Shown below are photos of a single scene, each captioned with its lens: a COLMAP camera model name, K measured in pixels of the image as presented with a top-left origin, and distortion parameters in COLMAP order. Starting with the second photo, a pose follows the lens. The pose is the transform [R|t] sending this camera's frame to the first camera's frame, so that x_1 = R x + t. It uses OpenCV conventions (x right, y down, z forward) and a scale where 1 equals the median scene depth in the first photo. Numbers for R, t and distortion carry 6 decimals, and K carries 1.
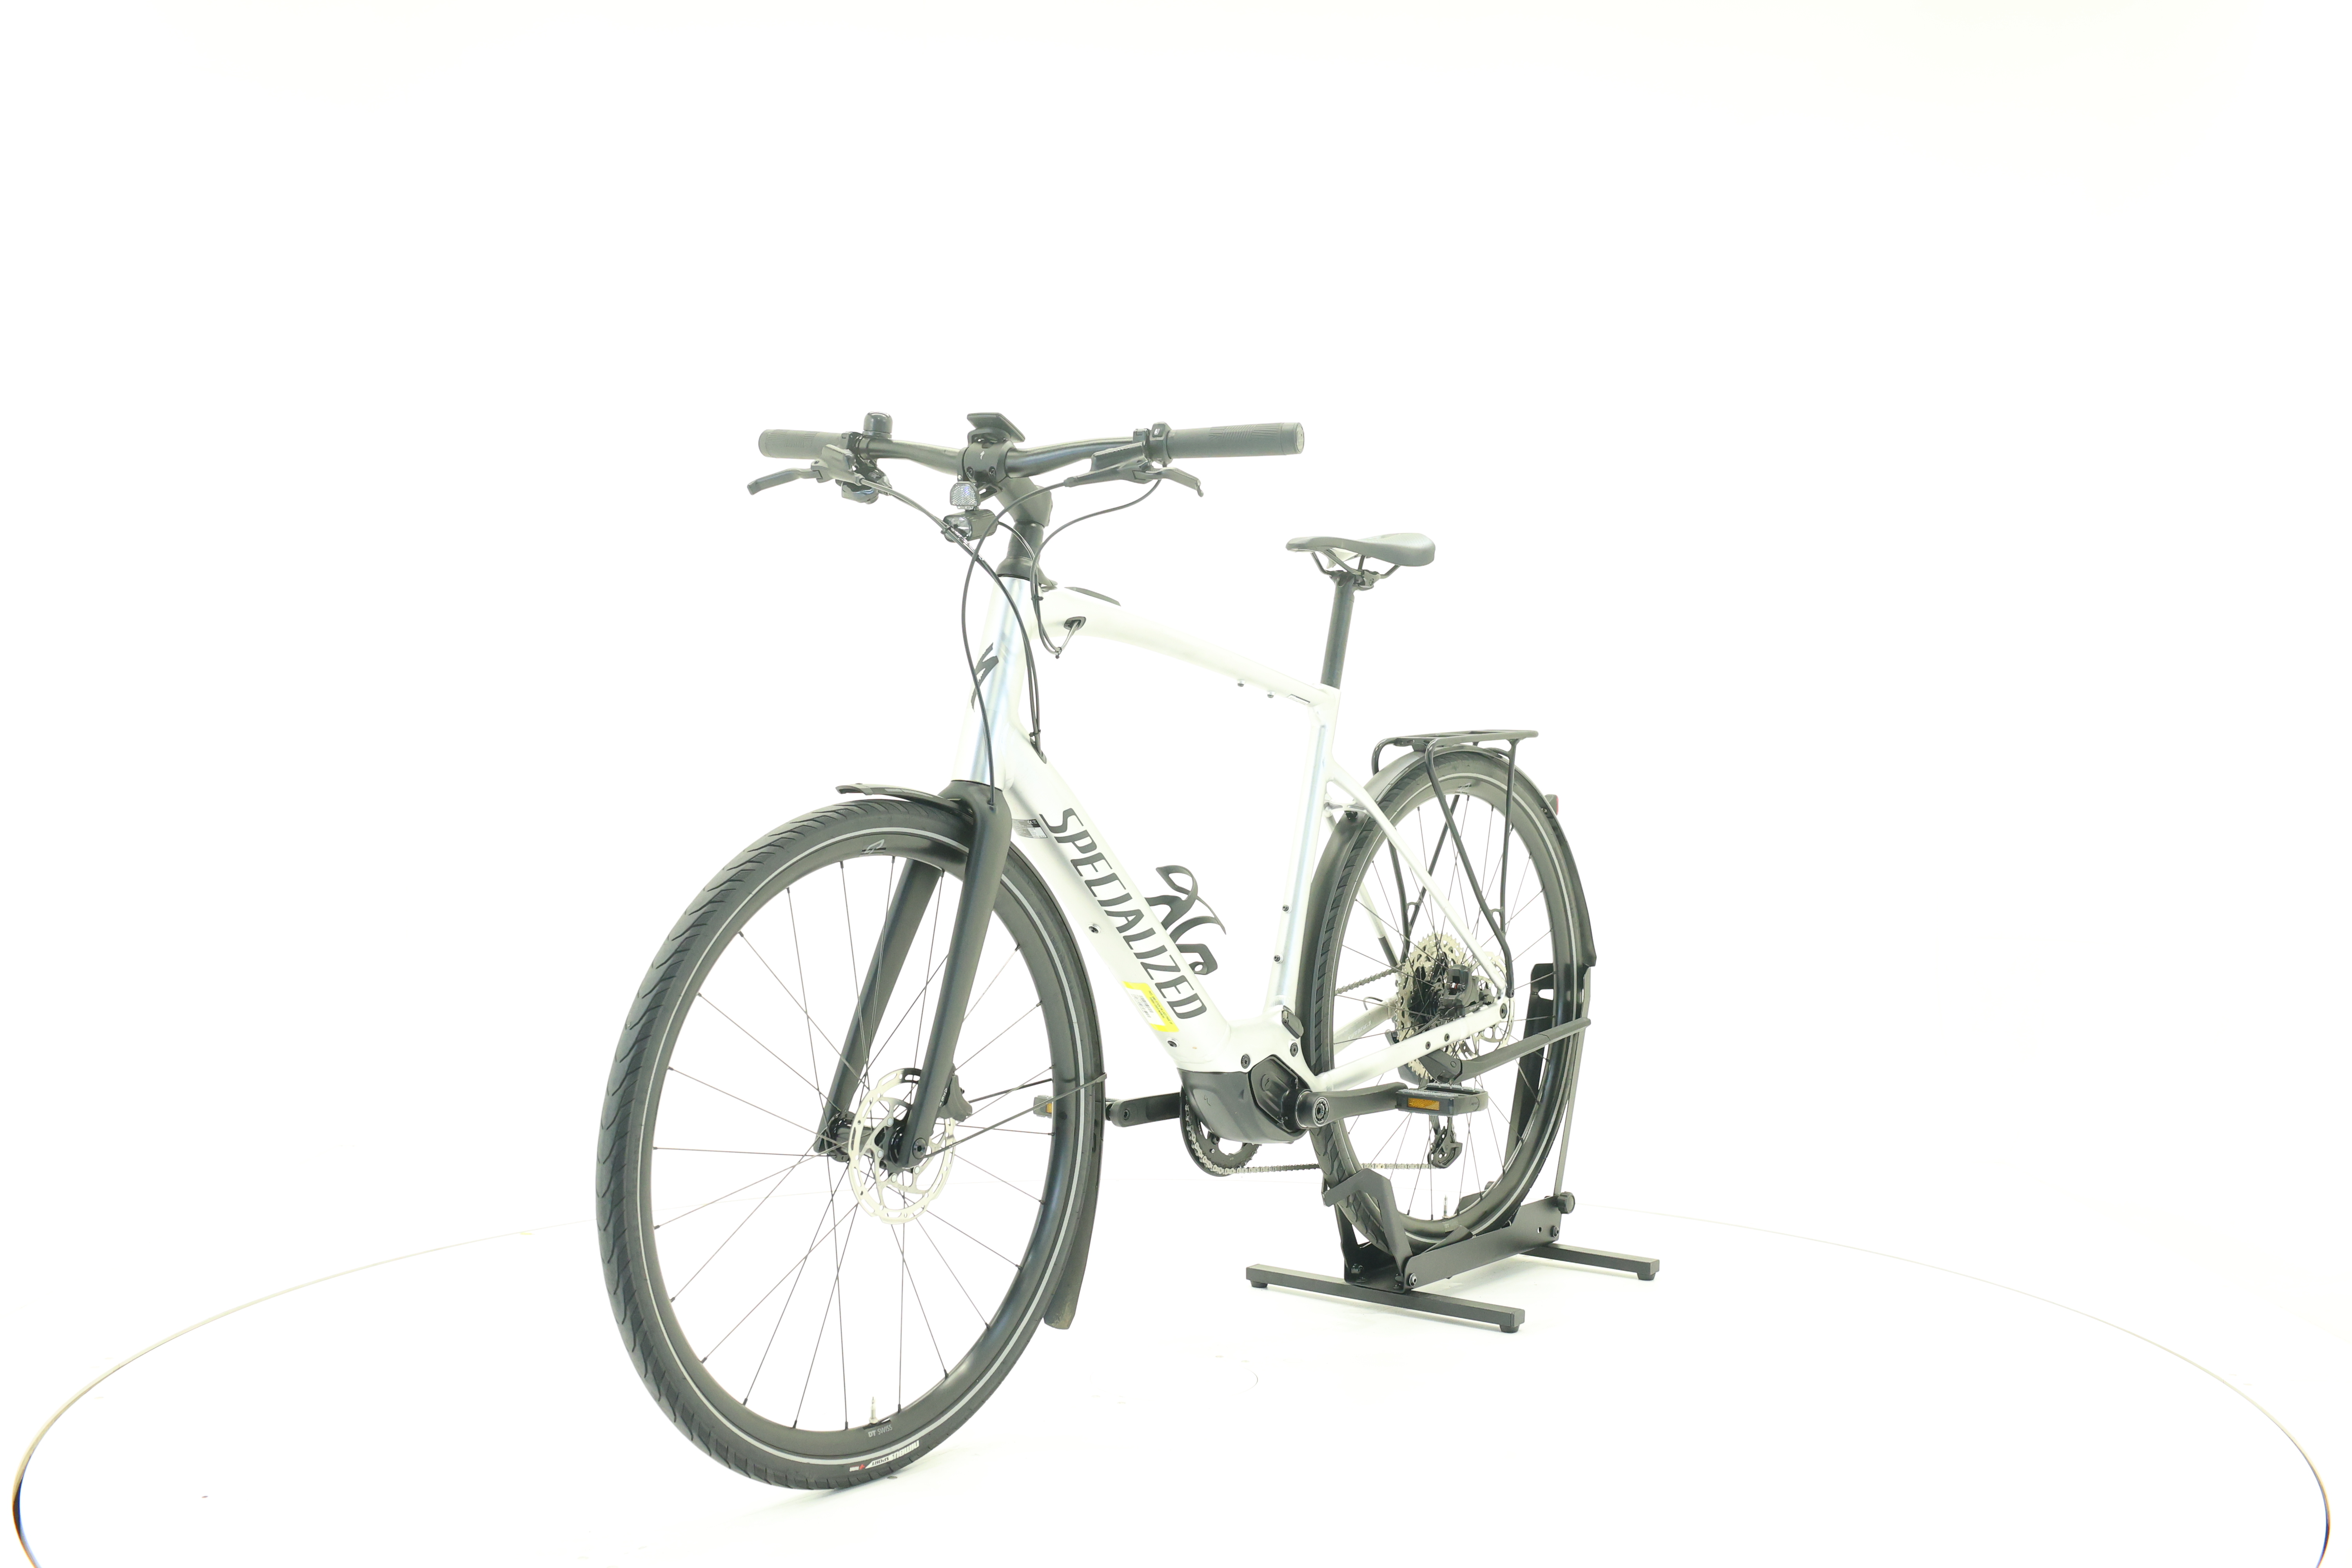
lens RADIAL K [[2511.2, 0, 1176.0], [0, 2511.2, 784.0], [0, 0, 1]] dist [-0.012085, -0.003928]
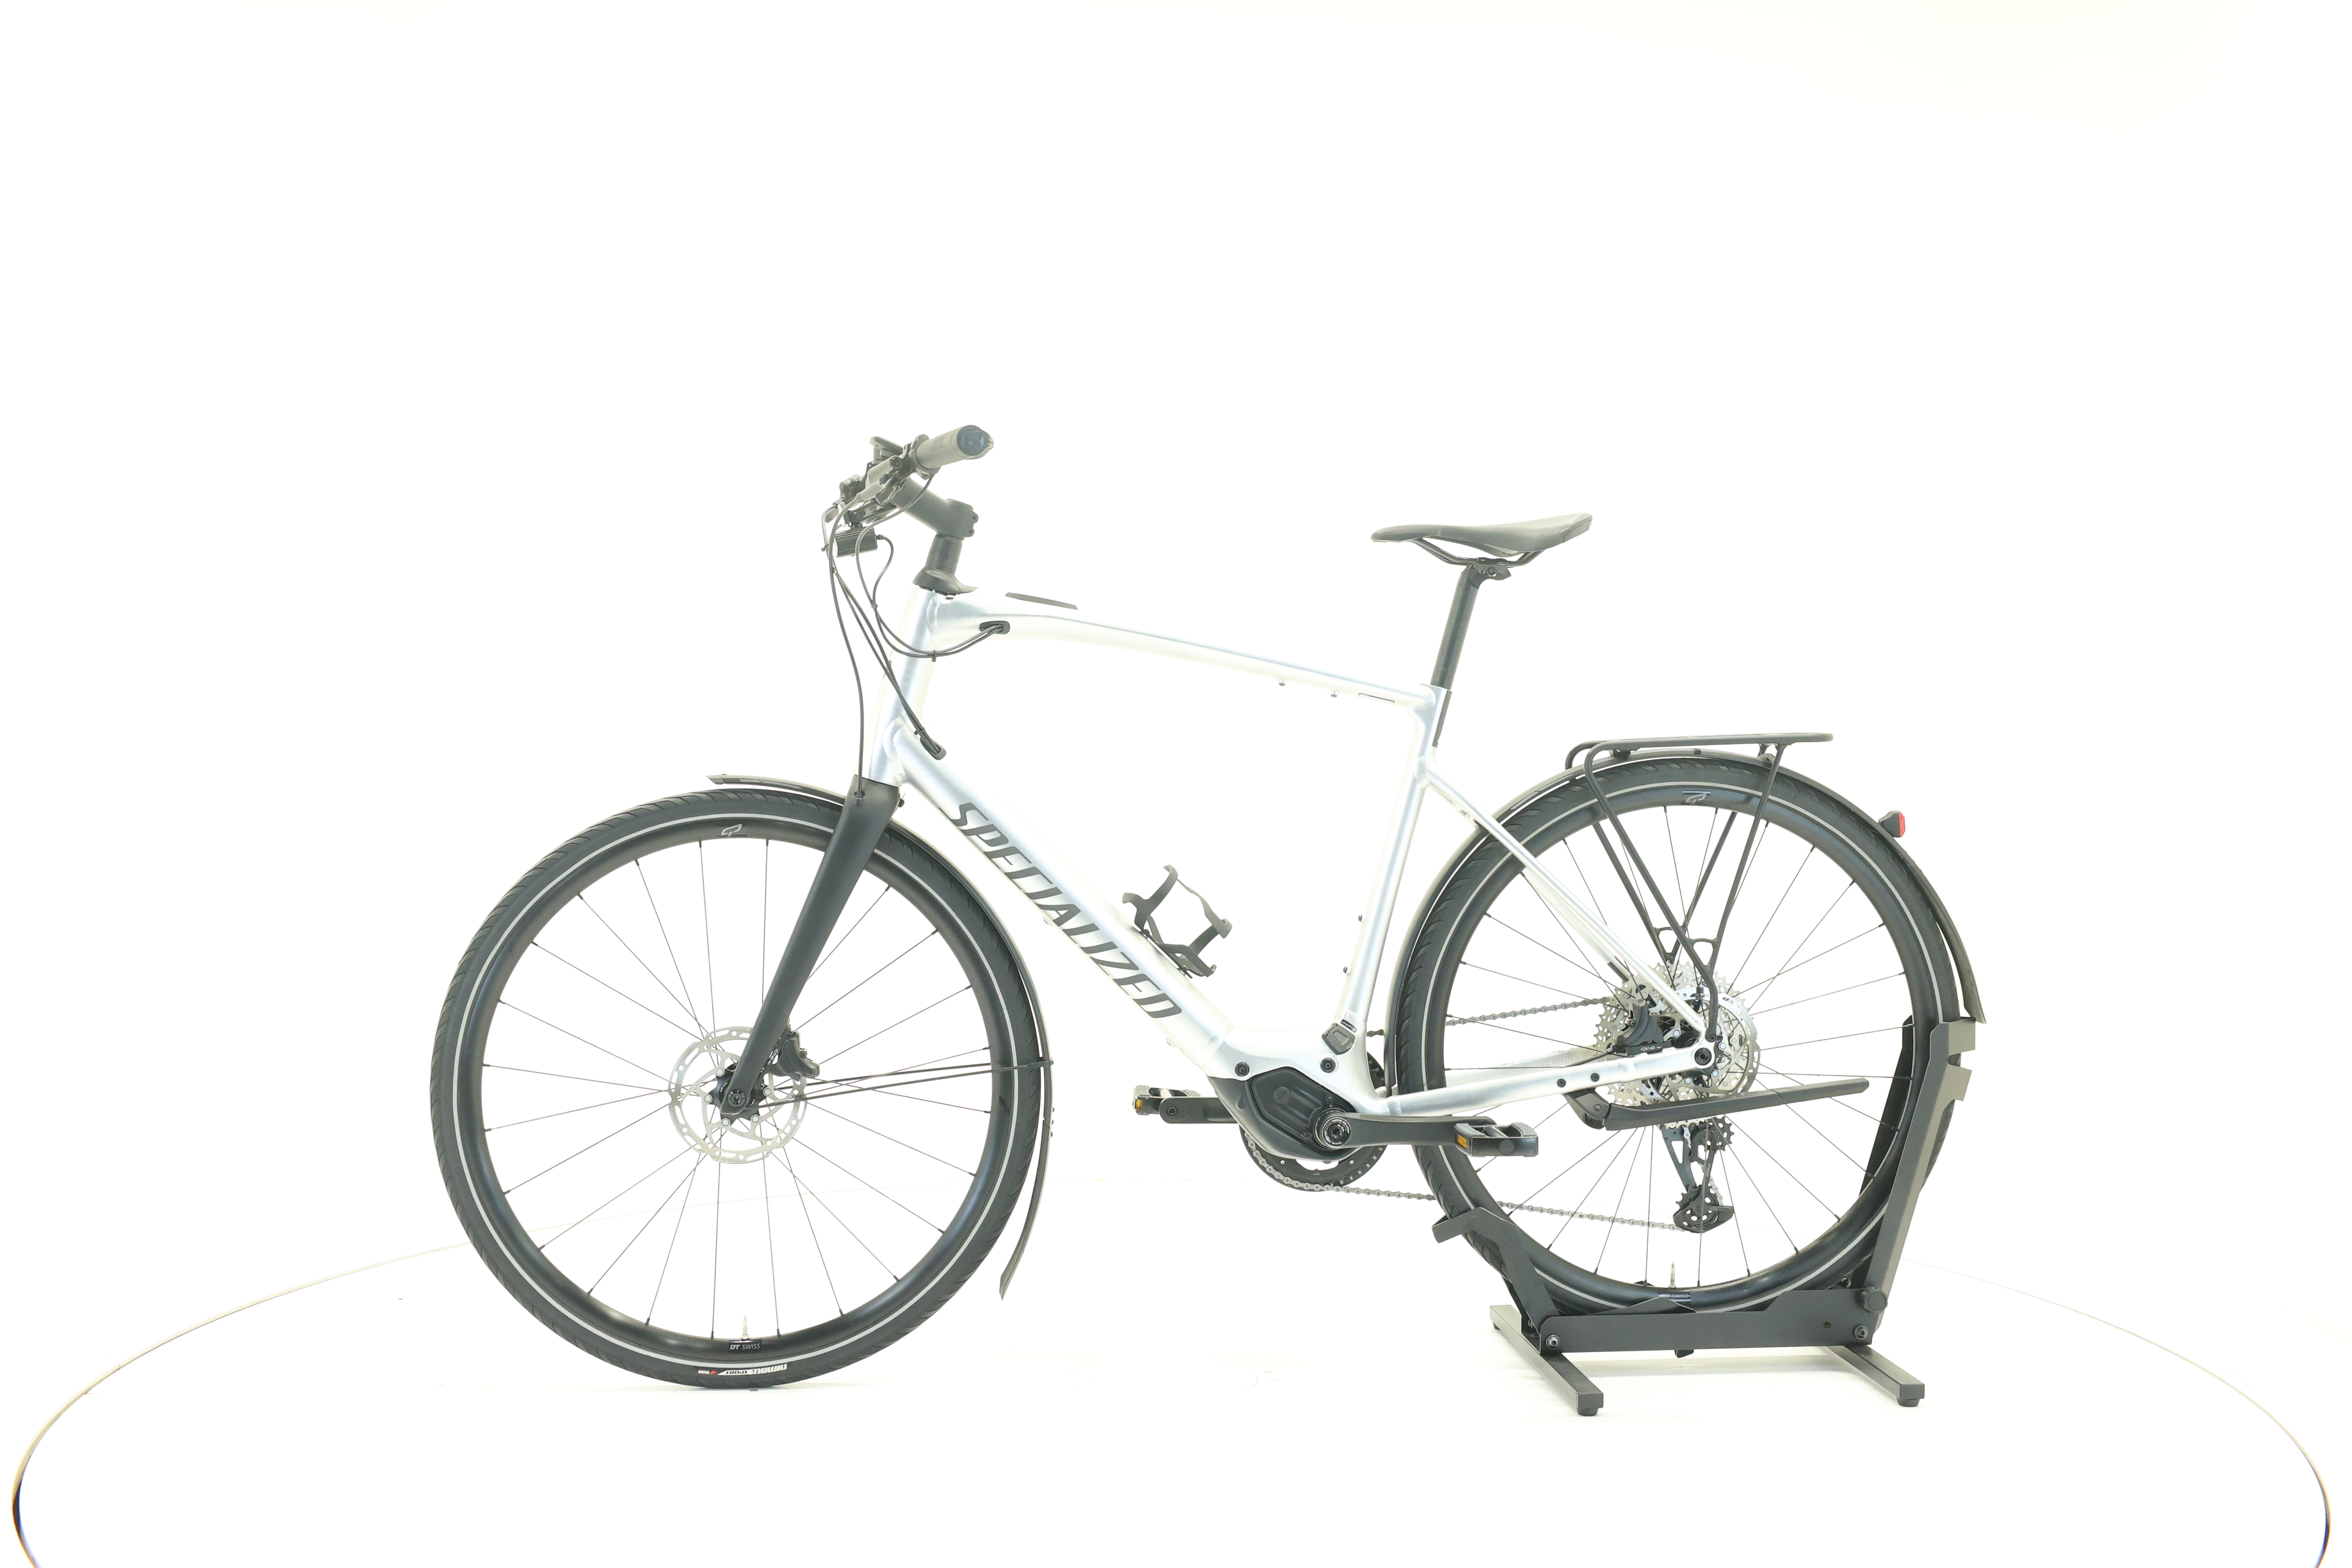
lens RADIAL K [[2511.2, 0, 1176.0], [0, 2511.2, 784.0], [0, 0, 1]] dist [-0.012085, -0.003928]
pose [[0.695596, 0.012751, -0.718320, 0.764408], [-0.020223, 0.999794, -0.001836, 0.001906], [0.718148, 0.015804, 0.695711, 0.321100]]
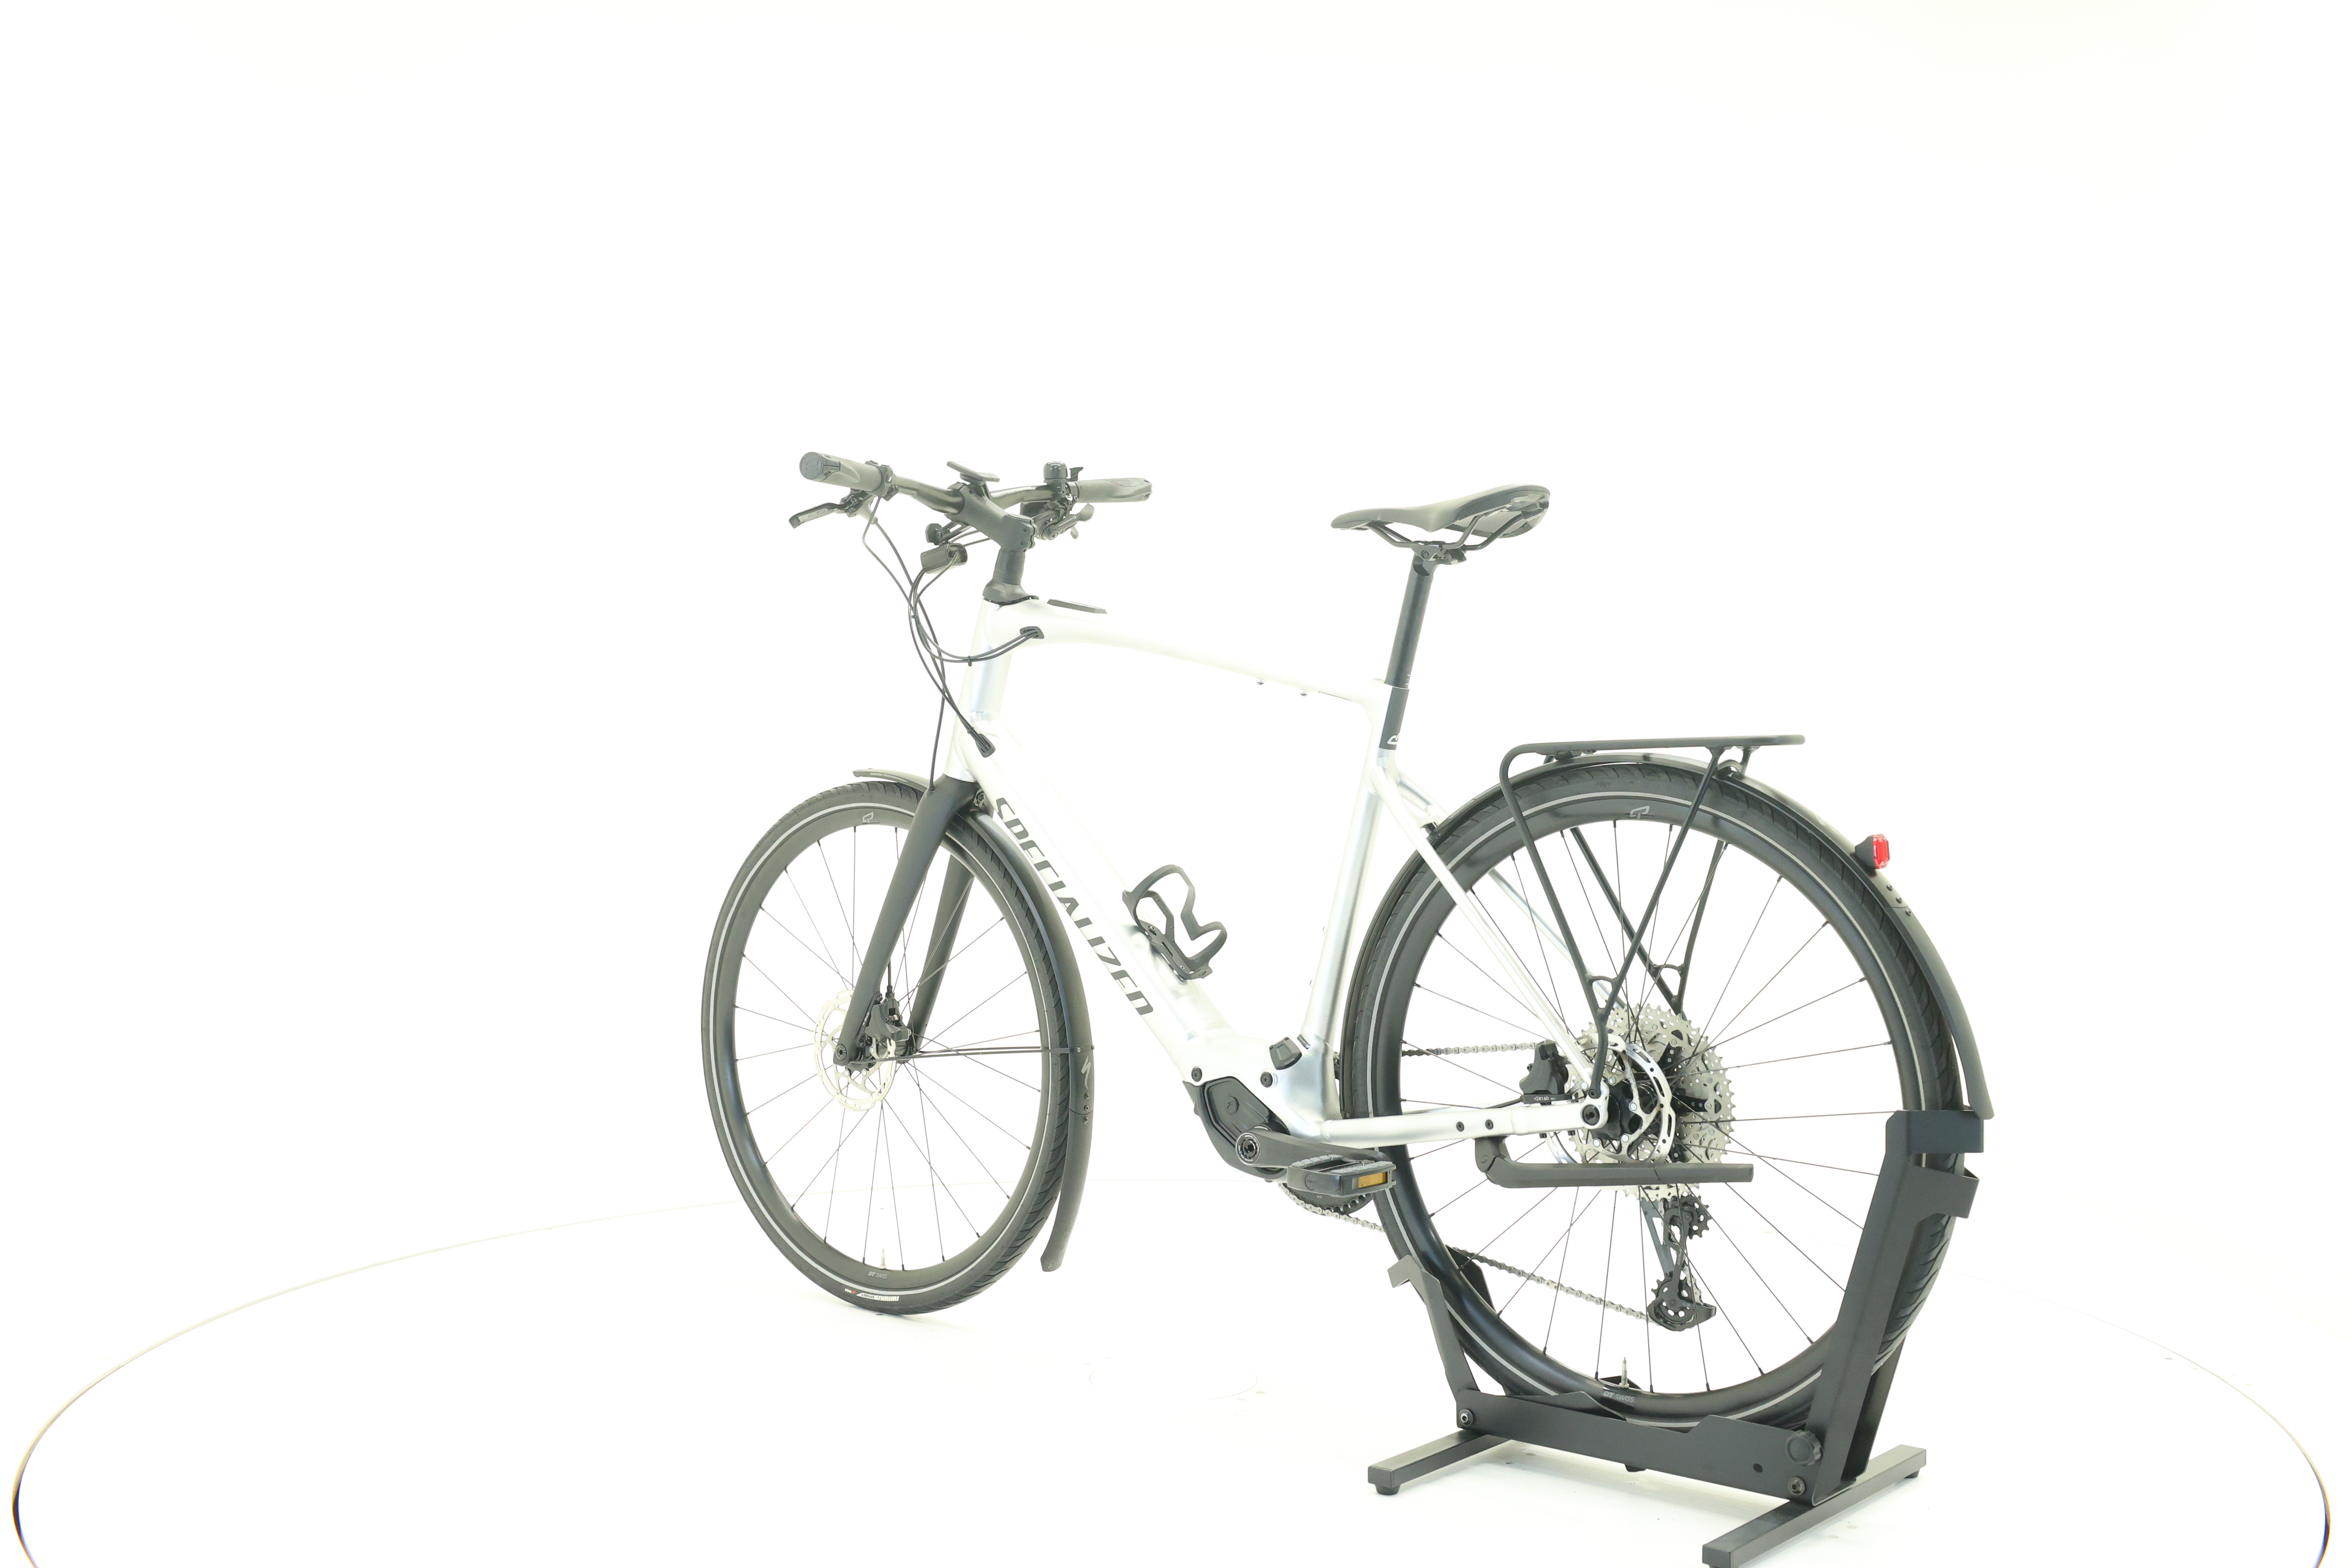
lens RADIAL K [[2511.2, 0, 1176.0], [0, 2511.2, 784.0], [0, 0, 1]] dist [-0.012085, -0.003928]
pose [[-0.044772, 0.013273, -0.998909, 1.063546], [-0.036569, 0.999220, 0.014916, -0.015880], [0.998328, 0.037197, -0.044252, 1.107631]]
